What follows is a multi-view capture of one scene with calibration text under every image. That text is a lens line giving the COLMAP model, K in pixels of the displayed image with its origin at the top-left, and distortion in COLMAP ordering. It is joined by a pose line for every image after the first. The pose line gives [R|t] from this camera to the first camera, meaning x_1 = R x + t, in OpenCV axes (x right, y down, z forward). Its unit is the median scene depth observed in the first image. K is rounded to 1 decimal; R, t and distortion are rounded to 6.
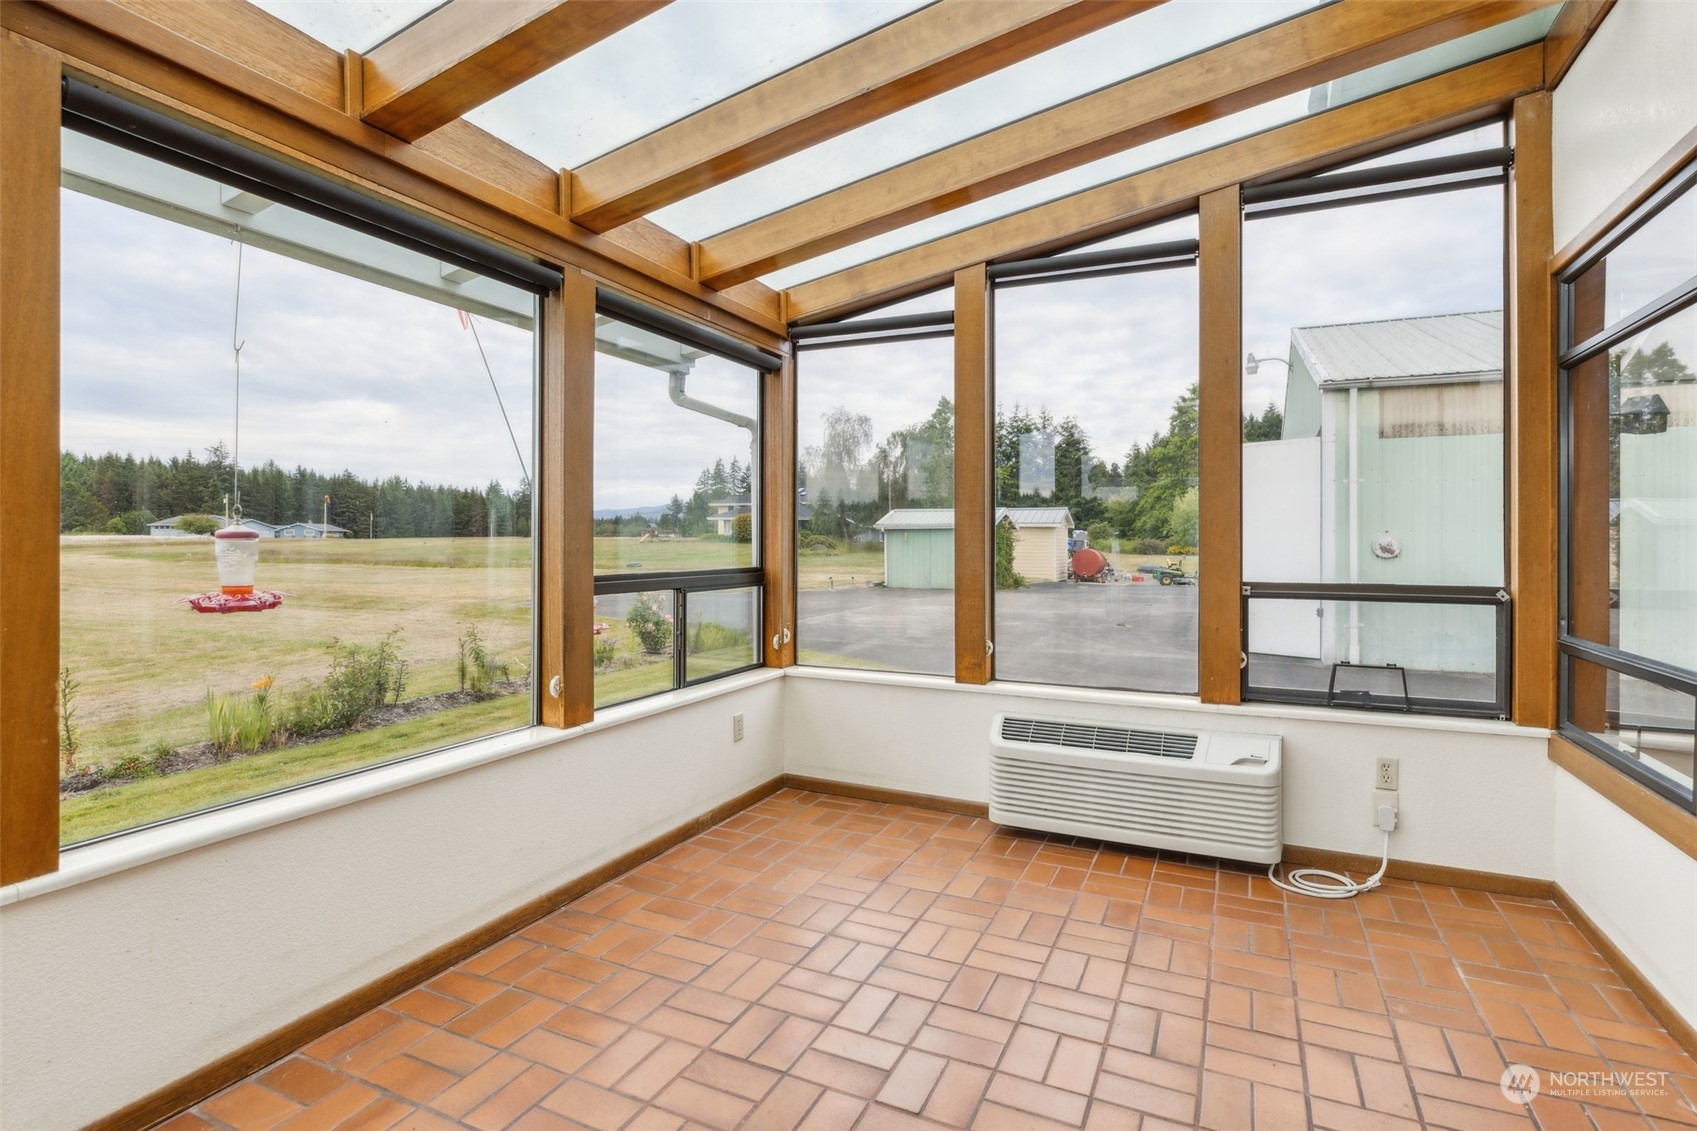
lens RADIAL K [[831.0, 0, 846.7], [0, 831.0, 543.1], [0, 0, 1]] dist [0.010421, -0.000187]
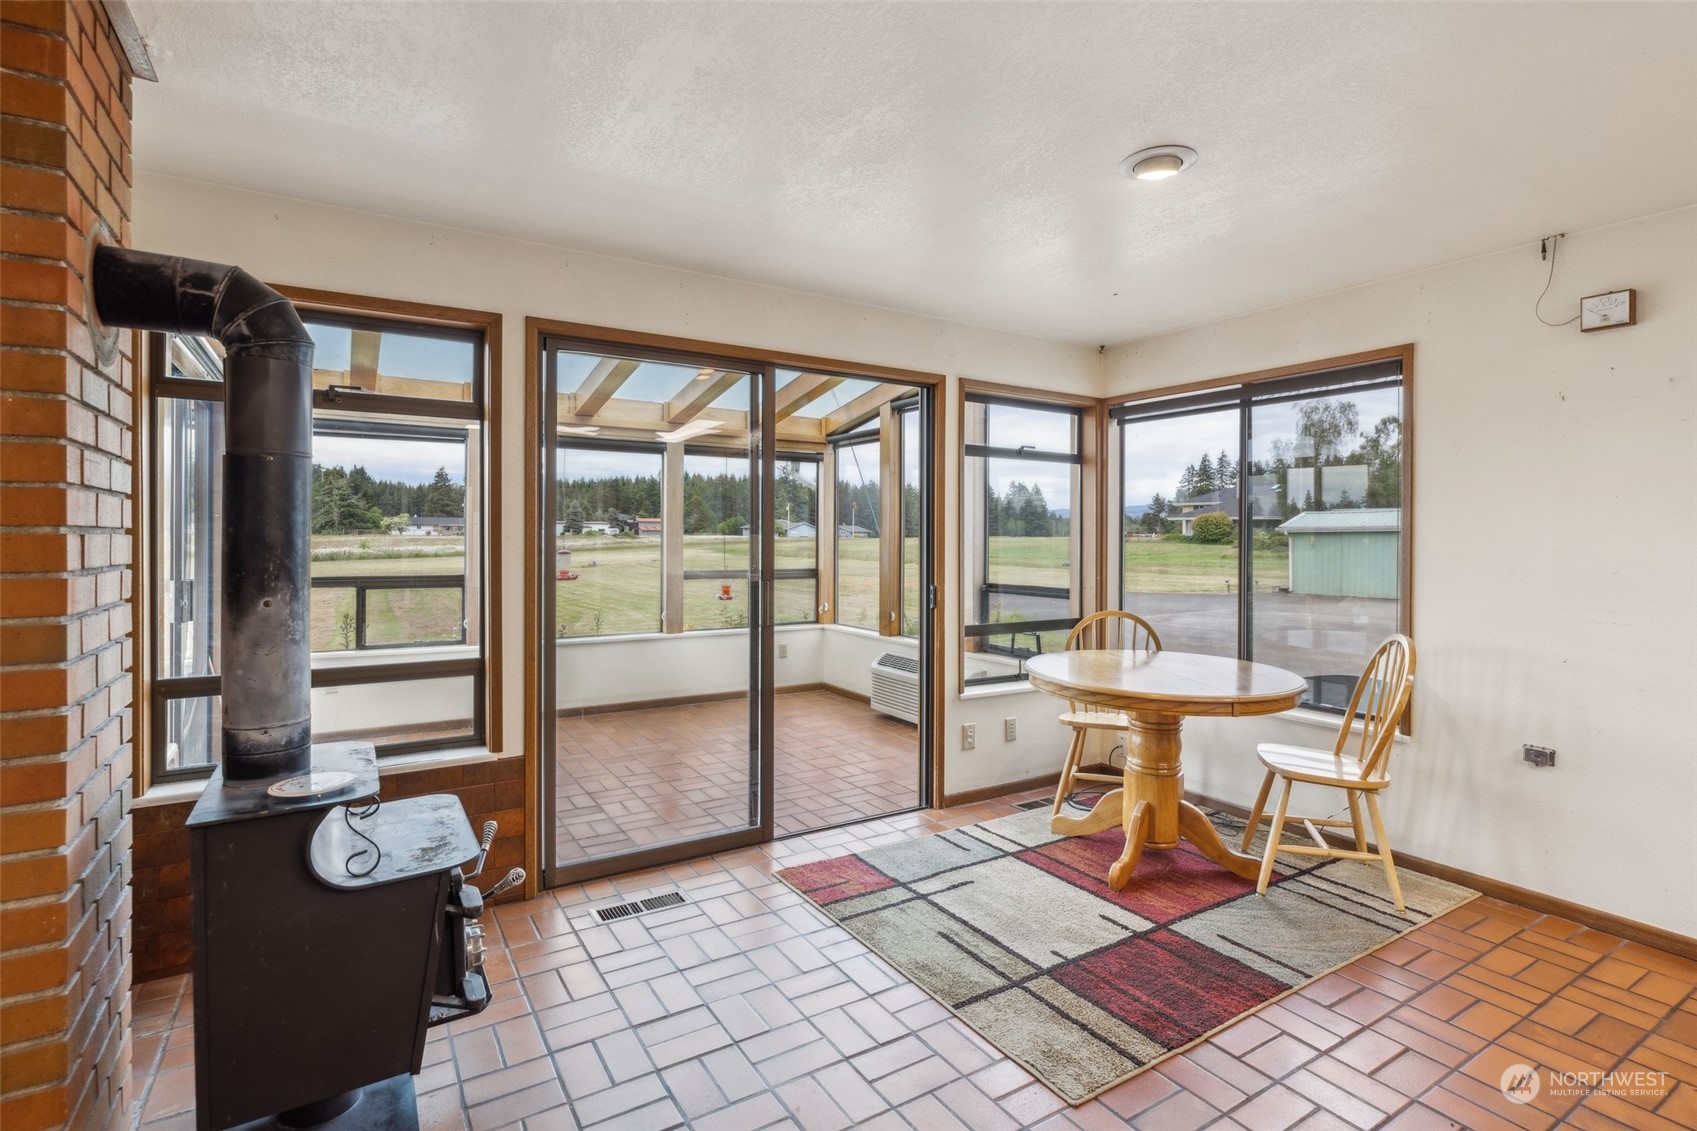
lens RADIAL K [[830.3, 0, 874.8], [0, 830.3, 544.0], [0, 0, 1]] dist [-0.002233, -0.000322]
pose [[0.856443, 0.004490, -0.516222, 0.041061], [-0.003386, 0.999990, 0.003081, -0.001340], [0.516230, -0.000891, 0.856449, -0.021225]]
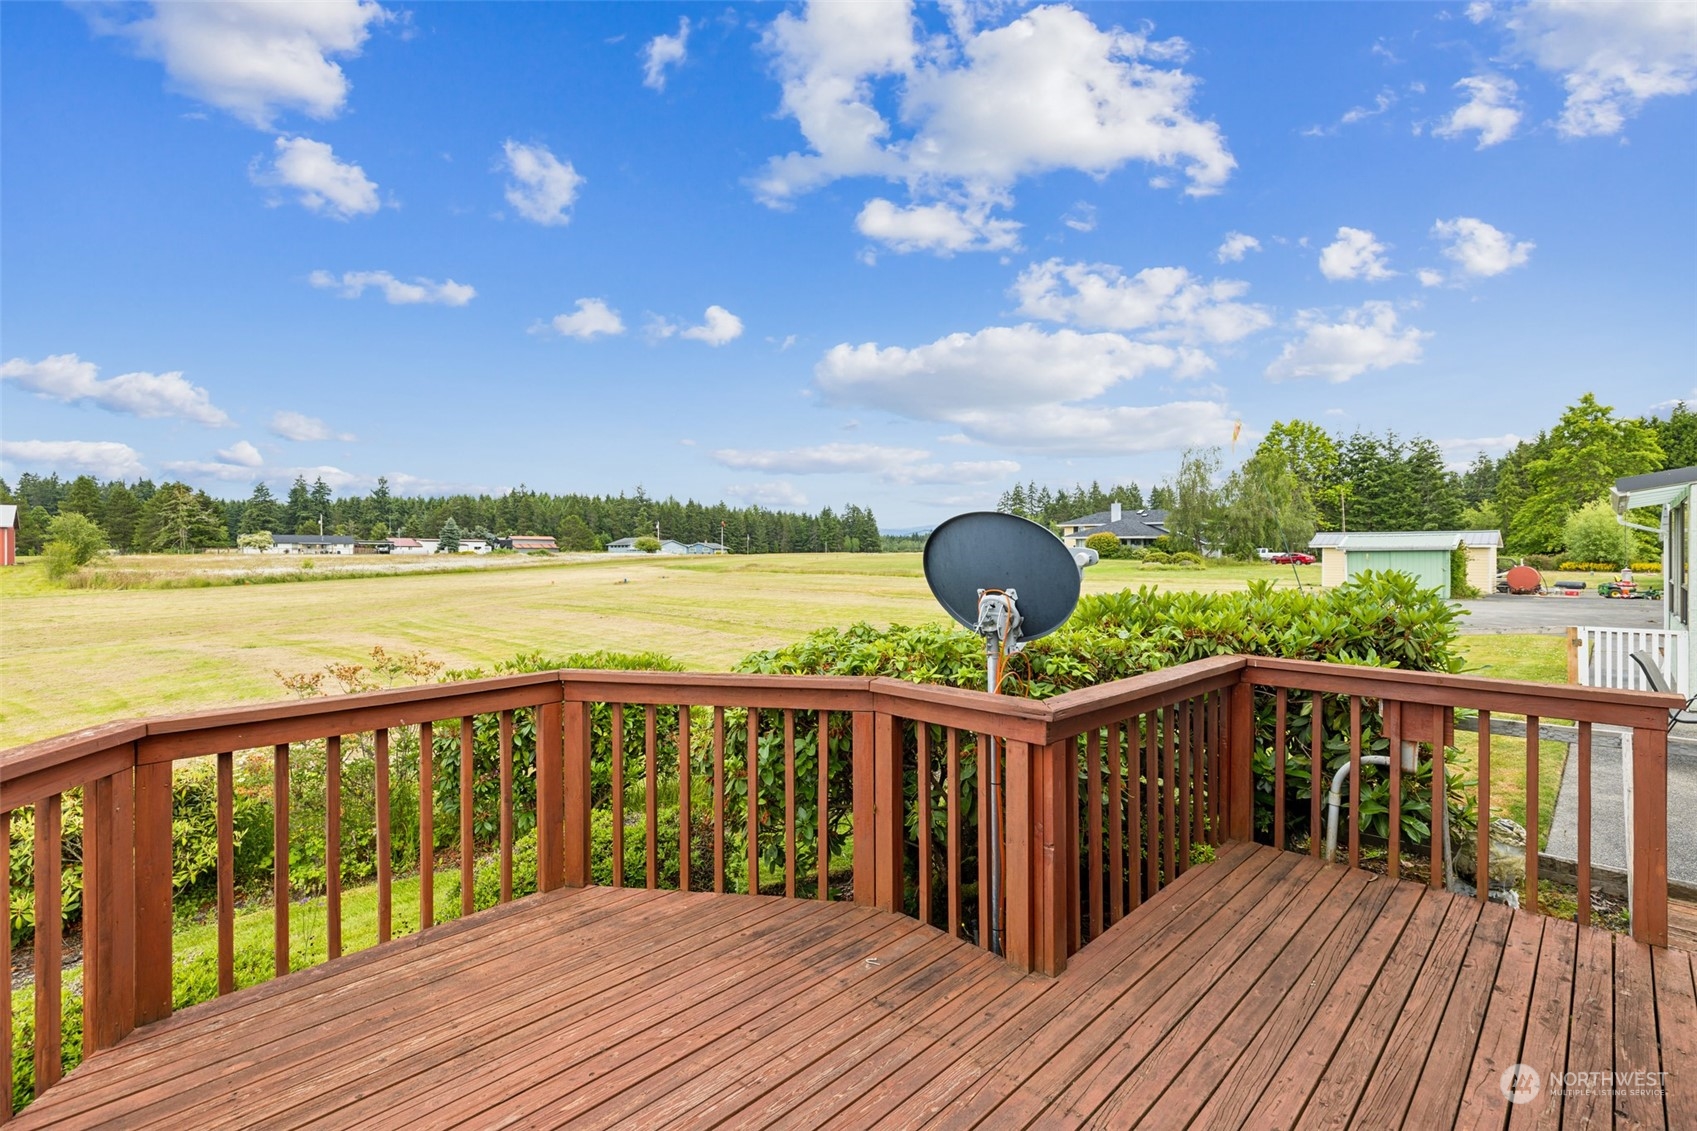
lens RADIAL K [[764.3, 0, 855.5], [0, 764.3, 557.6], [0, 0, 1]] dist [0.018158, -0.000346]
pose [[0.946618, -0.001234, -0.322355, -0.092216], [0.001492, 0.999999, 0.000554, -0.002688], [0.322354, -0.001006, 0.946619, -0.119794]]
